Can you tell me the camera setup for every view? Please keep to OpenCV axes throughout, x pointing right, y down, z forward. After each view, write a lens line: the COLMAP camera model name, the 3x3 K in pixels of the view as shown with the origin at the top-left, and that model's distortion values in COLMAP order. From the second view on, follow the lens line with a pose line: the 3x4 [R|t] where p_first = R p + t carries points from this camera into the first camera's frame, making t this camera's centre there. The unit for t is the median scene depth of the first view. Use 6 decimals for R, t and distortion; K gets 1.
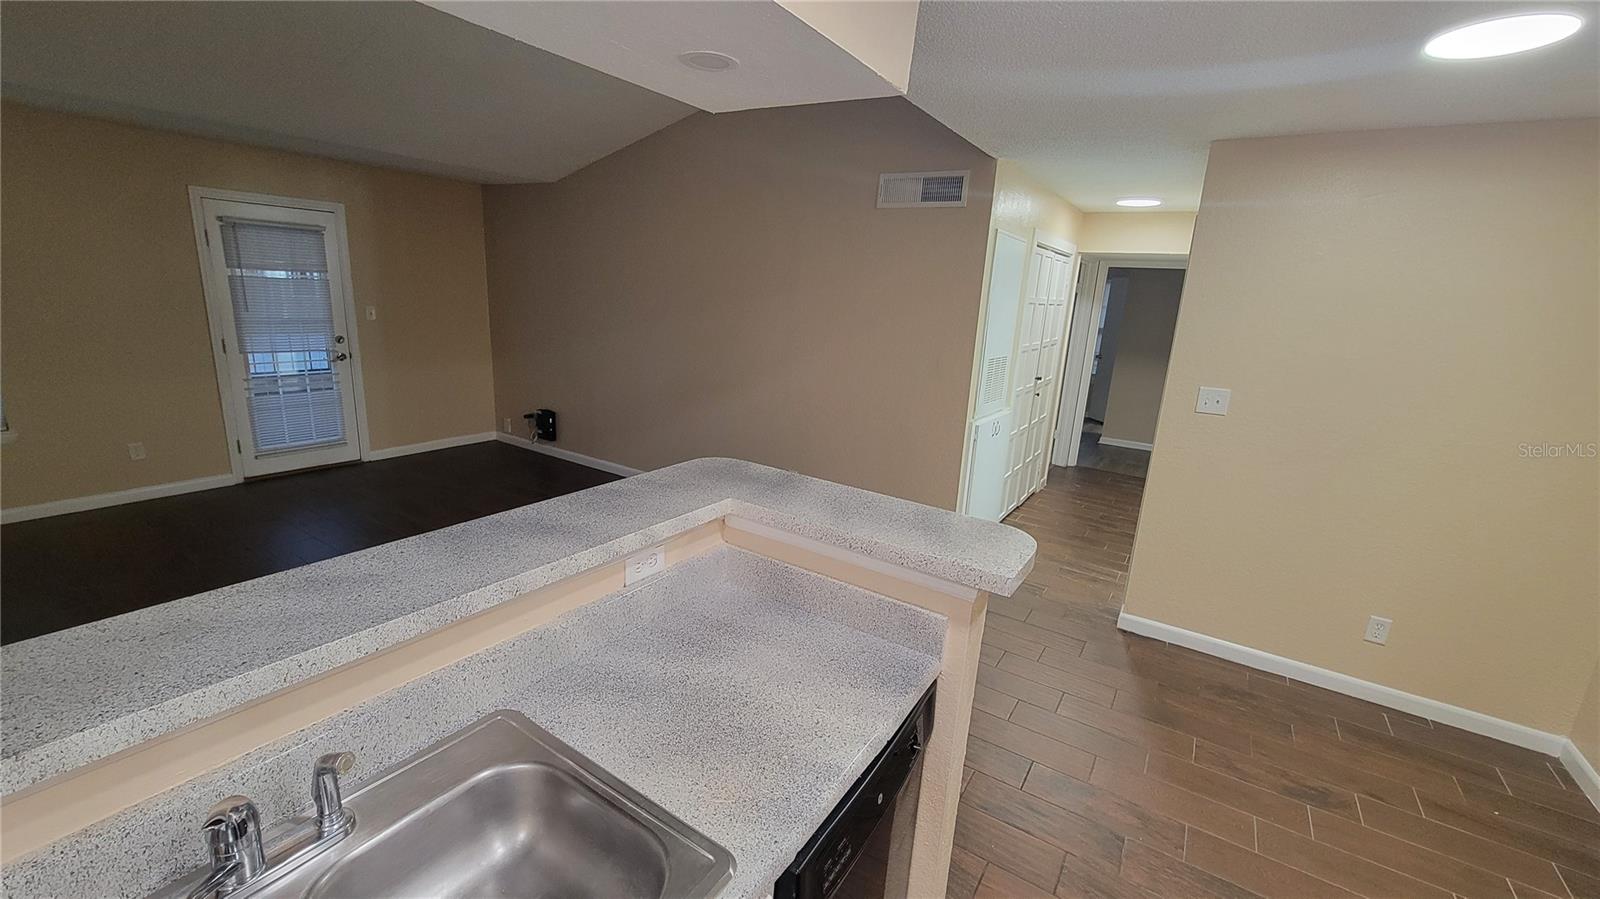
lens RADIAL K [[643.4, 0, 780.5], [0, 643.4, 451.3], [0, 0, 1]] dist [0.000704, 0.000194]
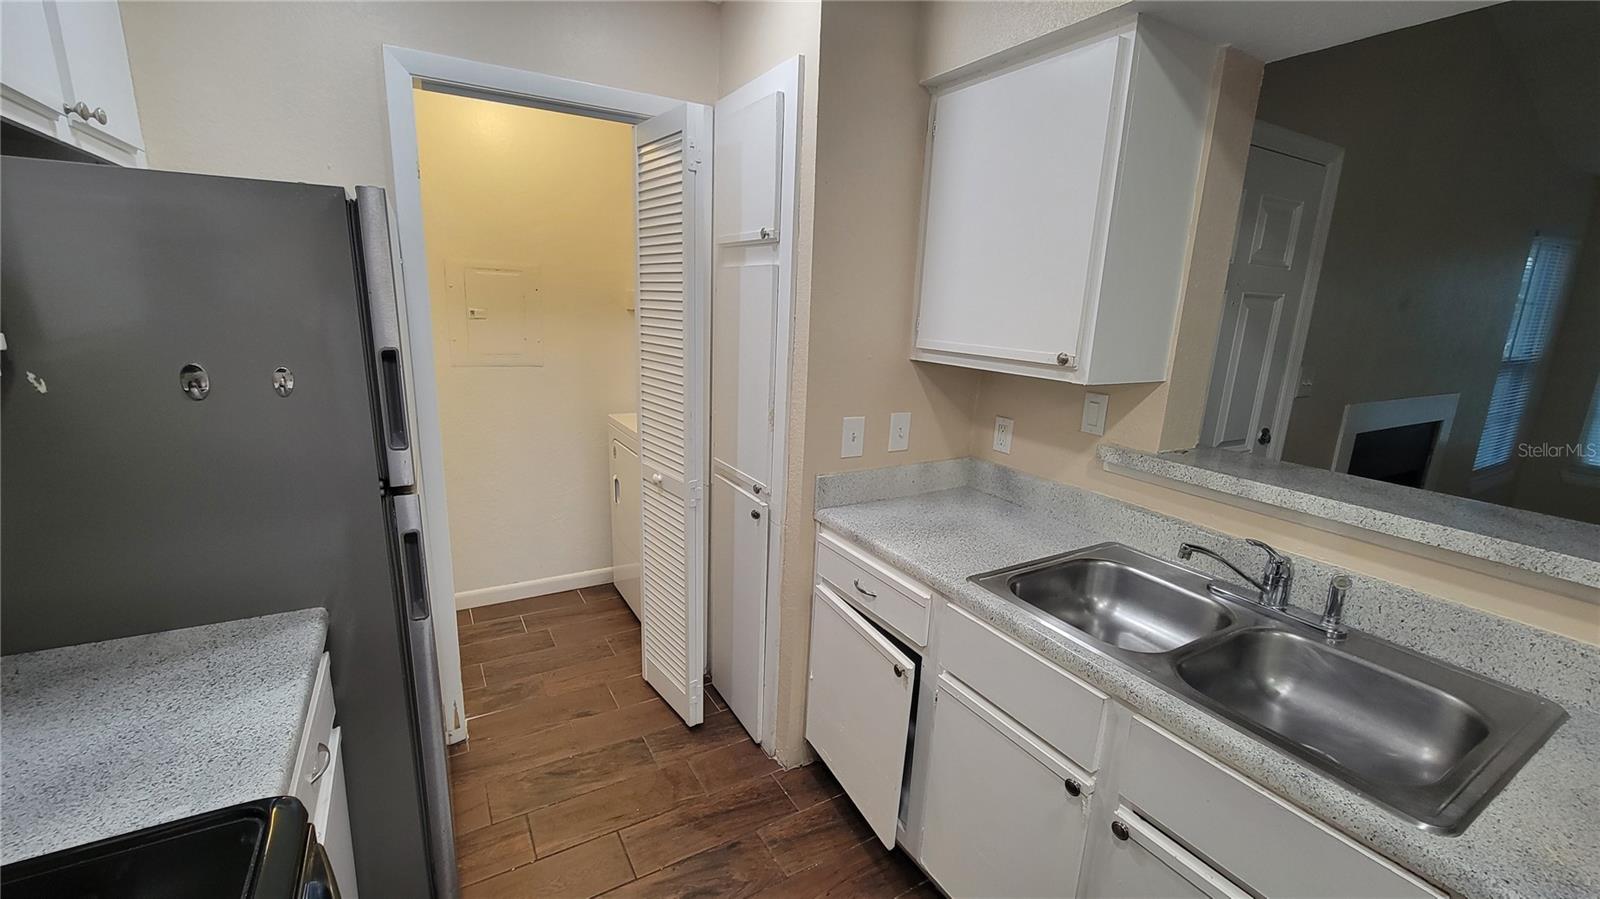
lens RADIAL K [[651.7, 0, 791.2], [0, 651.7, 451.0], [0, 0, 1]] dist [0.000470, 0.000377]
pose [[-0.422959, 0.138486, -0.895504, 0.174197], [-0.276043, 0.921589, 0.272899, 0.025716], [0.863079, 0.362623, -0.351566, 0.055331]]
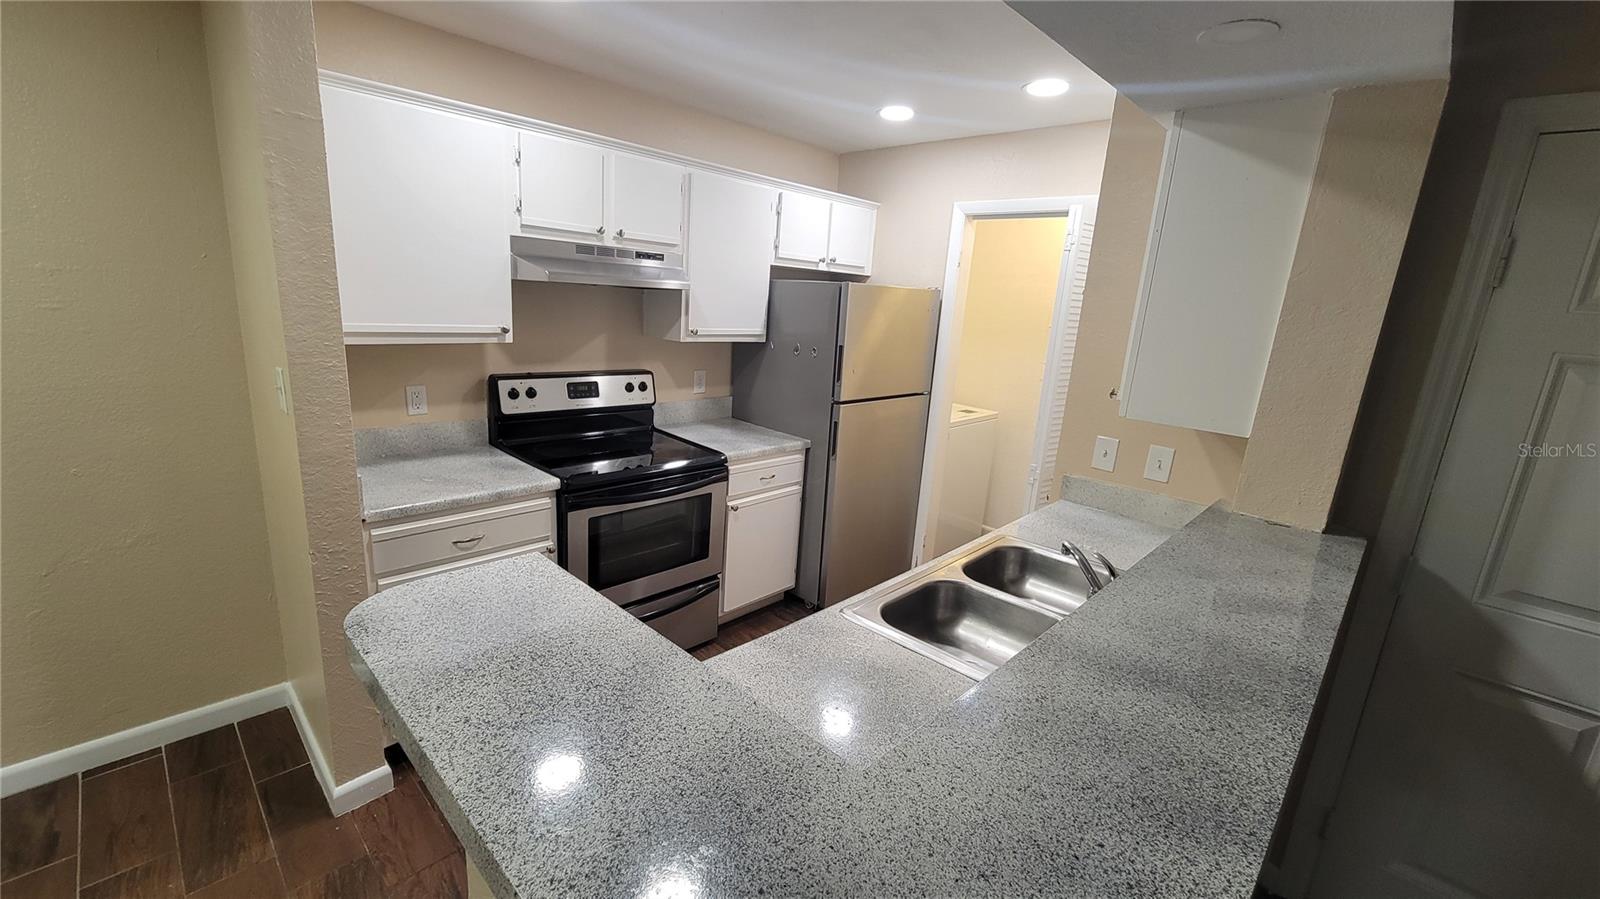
lens RADIAL K [[651.7, 0, 791.2], [0, 651.7, 451.0], [0, 0, 1]] dist [0.000470, 0.000377]
pose [[-0.979690, -0.152041, 0.130735, -0.017544], [-0.074545, 0.881409, 0.466435, -0.085369], [-0.186148, 0.447216, -0.874841, 0.385080]]
